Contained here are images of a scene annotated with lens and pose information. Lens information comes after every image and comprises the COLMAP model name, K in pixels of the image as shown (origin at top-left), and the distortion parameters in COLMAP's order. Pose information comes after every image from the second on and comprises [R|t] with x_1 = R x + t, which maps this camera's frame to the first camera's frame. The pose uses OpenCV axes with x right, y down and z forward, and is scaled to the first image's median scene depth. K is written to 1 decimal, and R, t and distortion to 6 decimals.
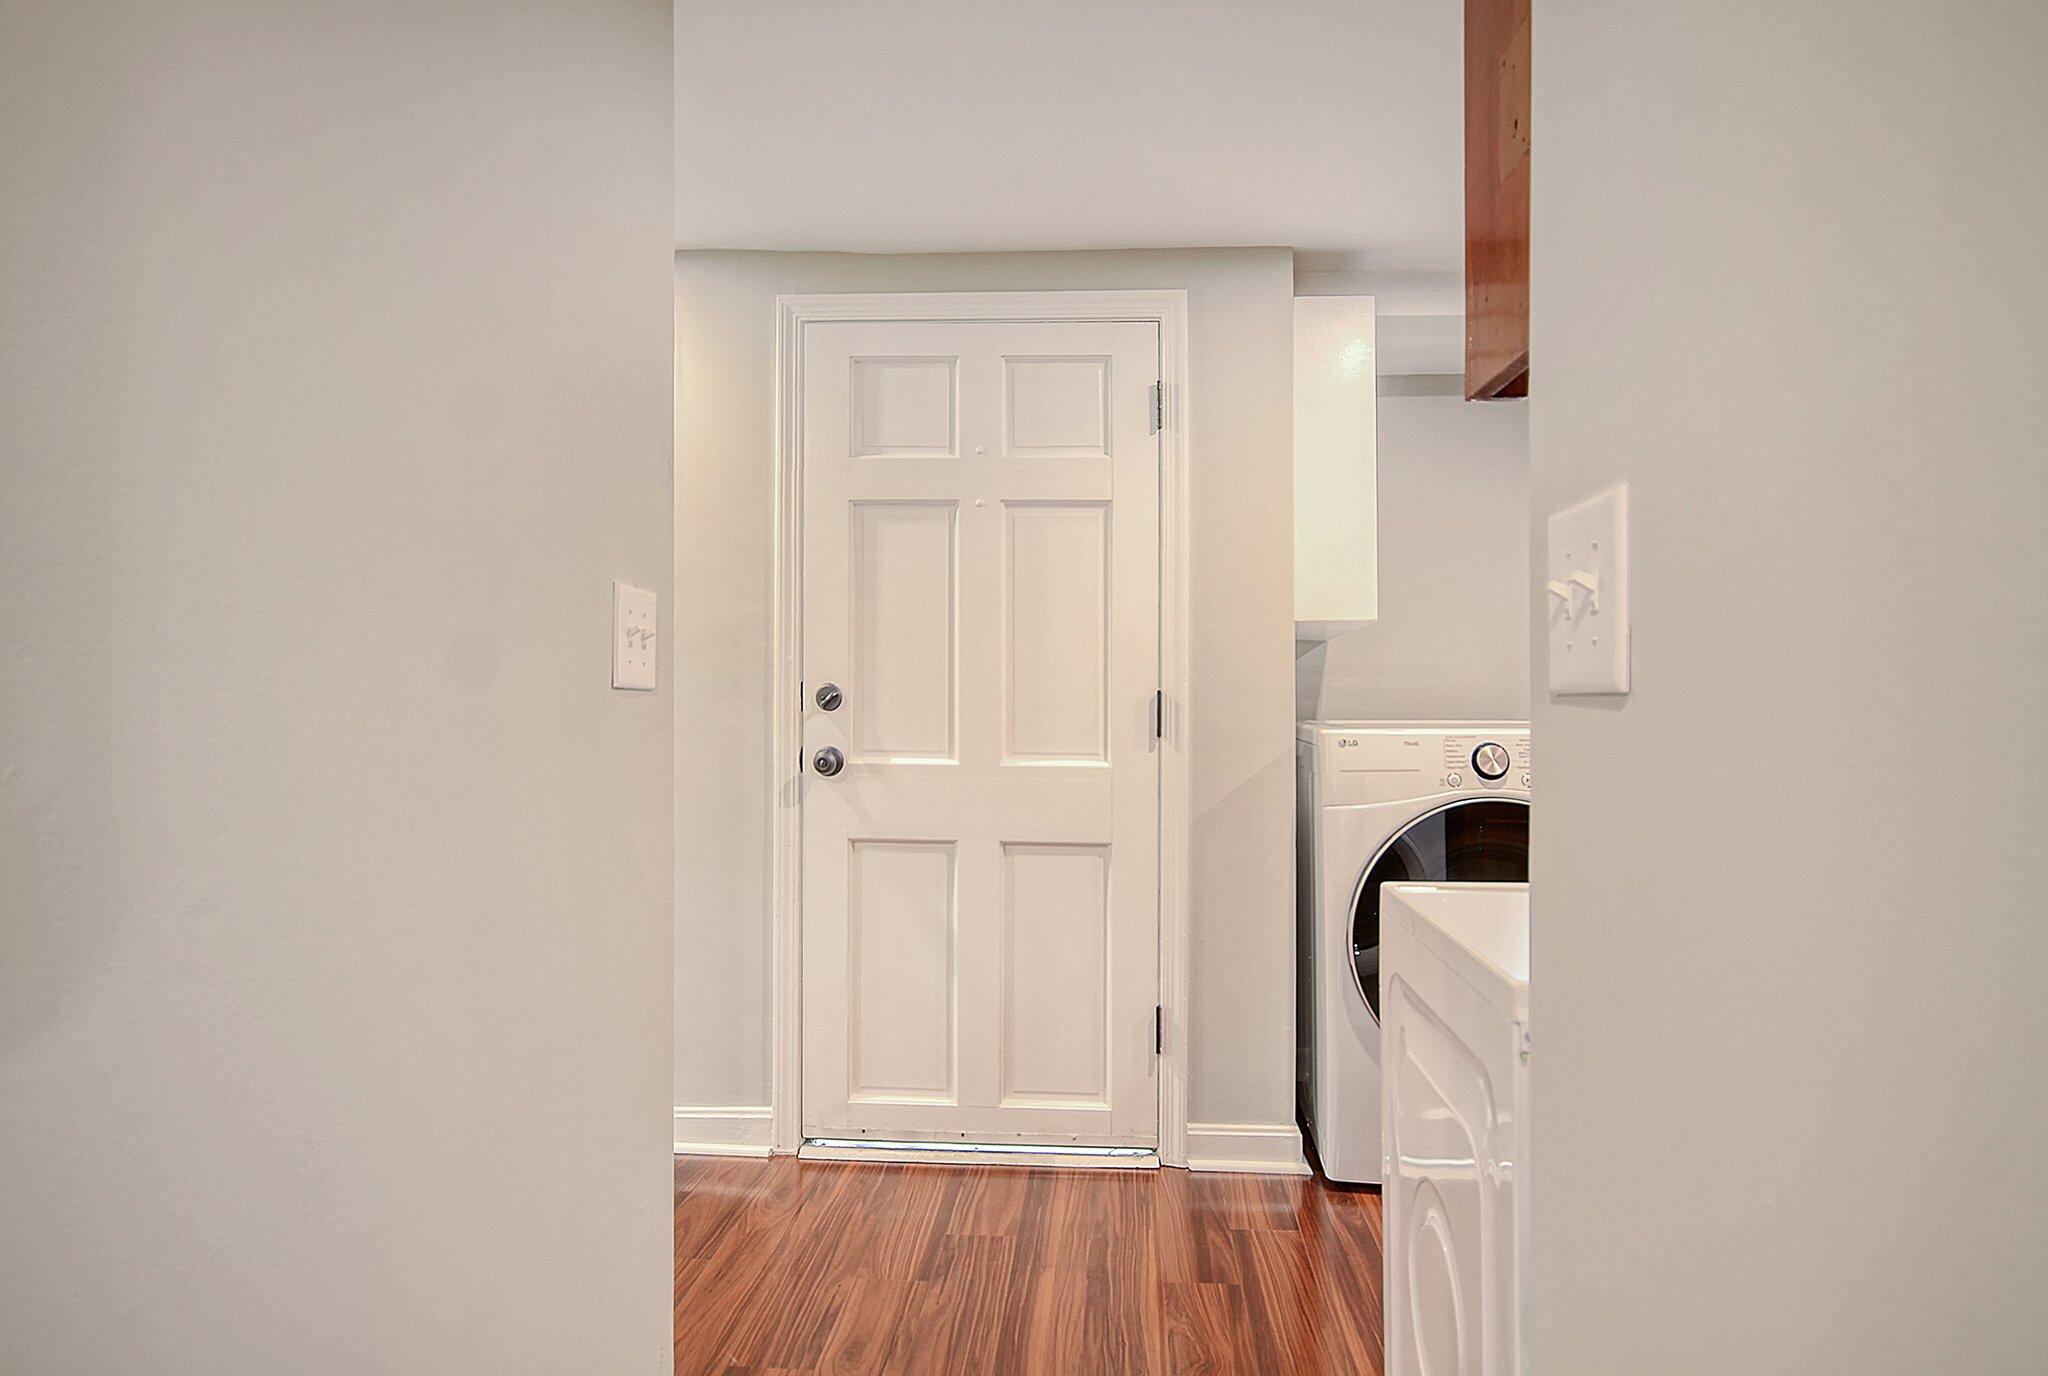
lens RADIAL K [[1139.2, 0, 1025.9], [0, 1139.2, 686.0], [0, 0, 1]] dist [-0.002244, -0.000186]
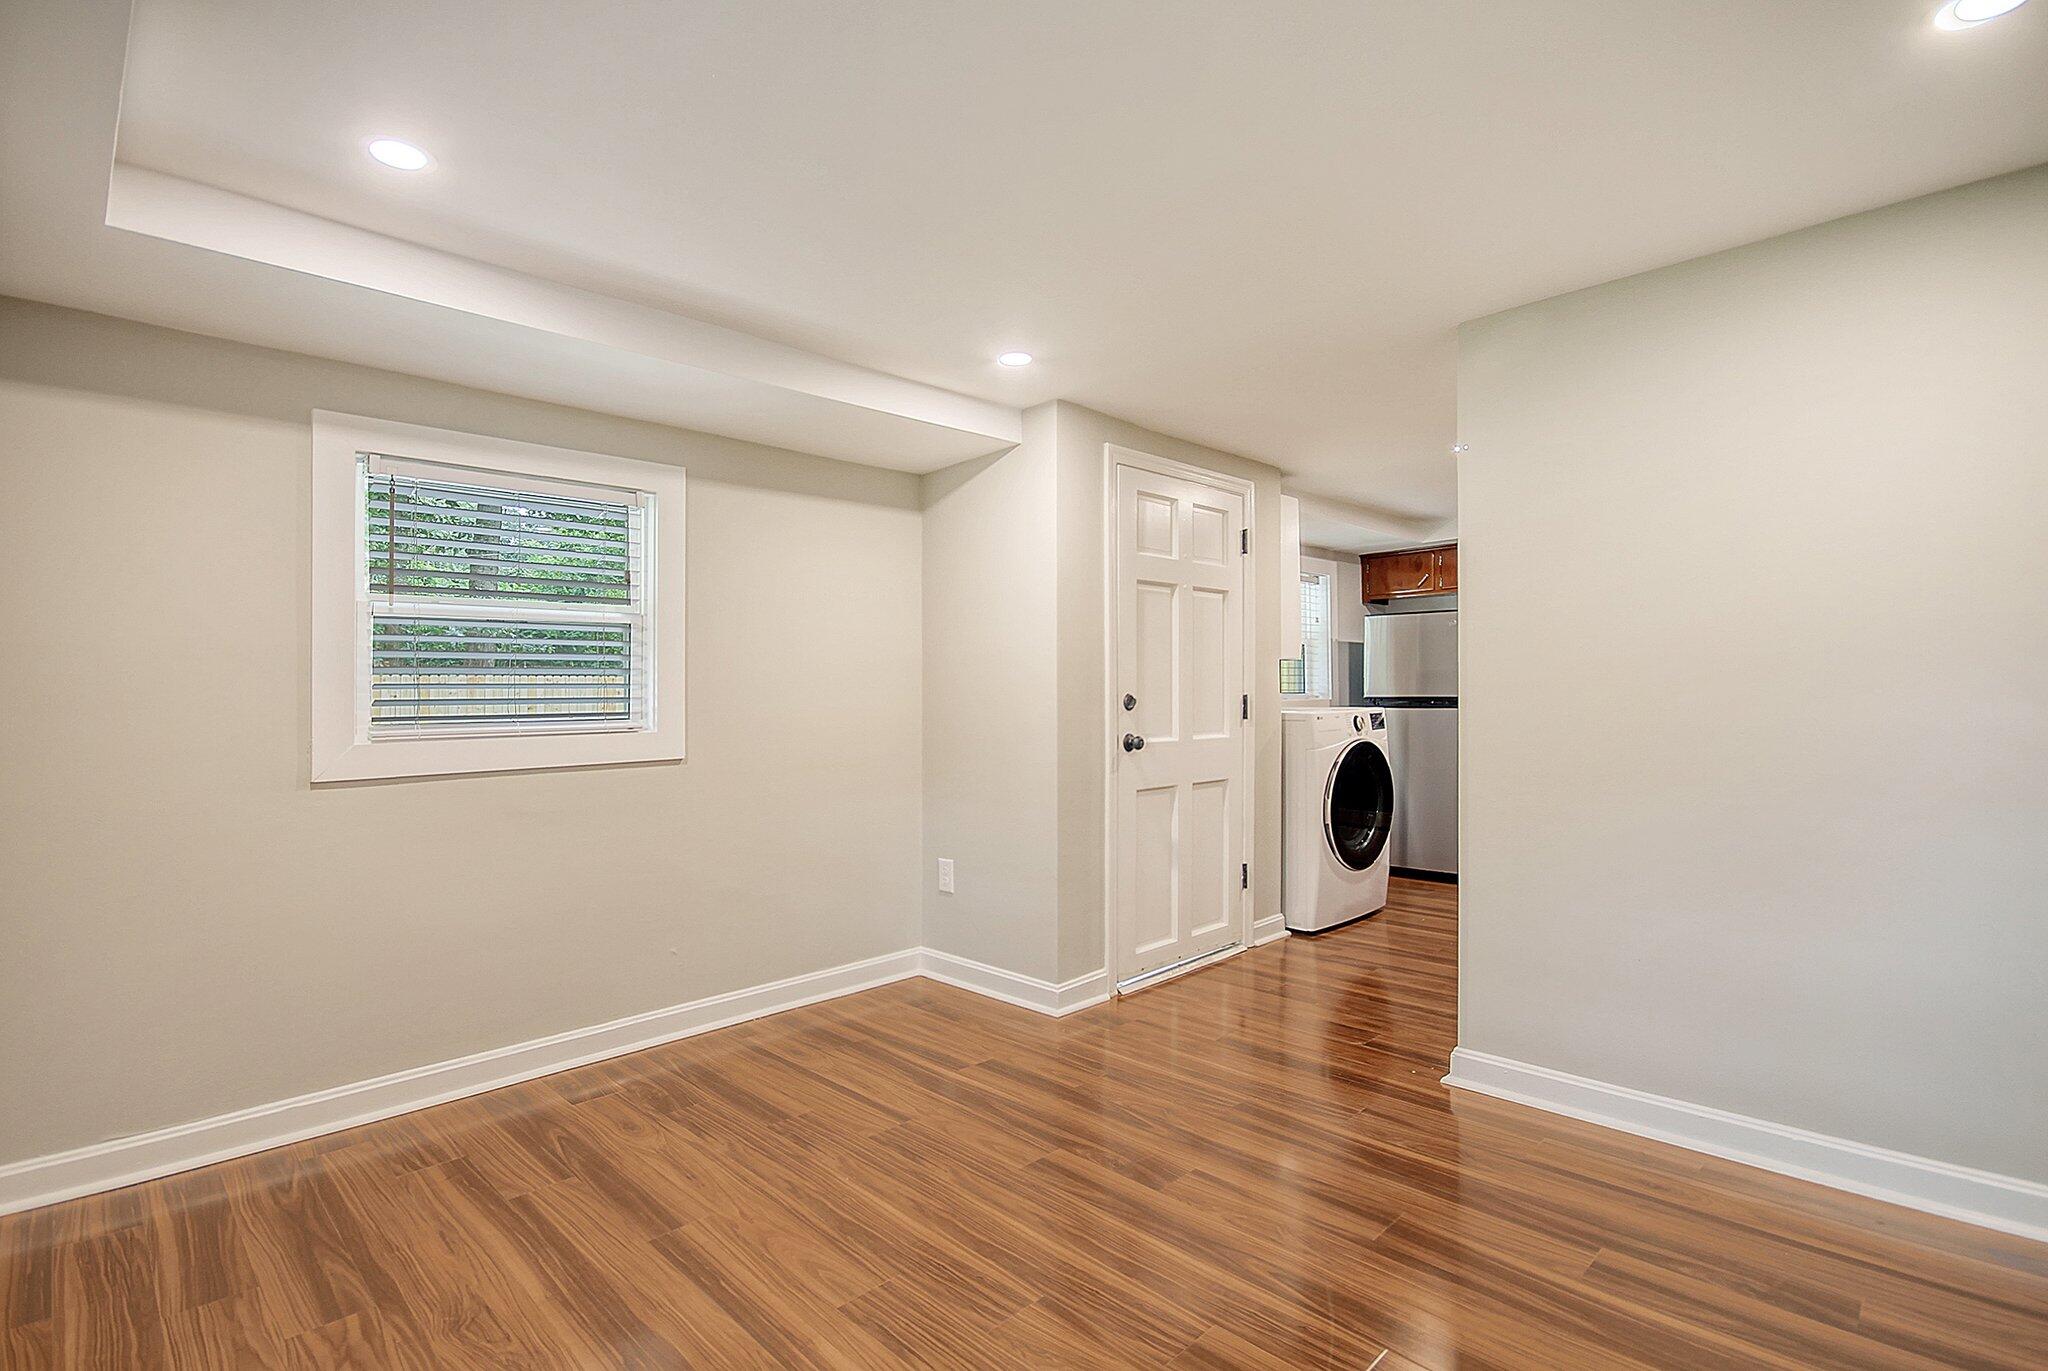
lens RADIAL K [[984.3, 0, 1010.9], [0, 984.3, 689.2], [0, 0, 1]] dist [-0.002870, -0.000203]
pose [[0.660885, -0.013477, 0.750366, -1.332163], [0.012049, 0.999900, 0.007346, -0.020163], [-0.750390, 0.004186, 0.660982, 0.218395]]
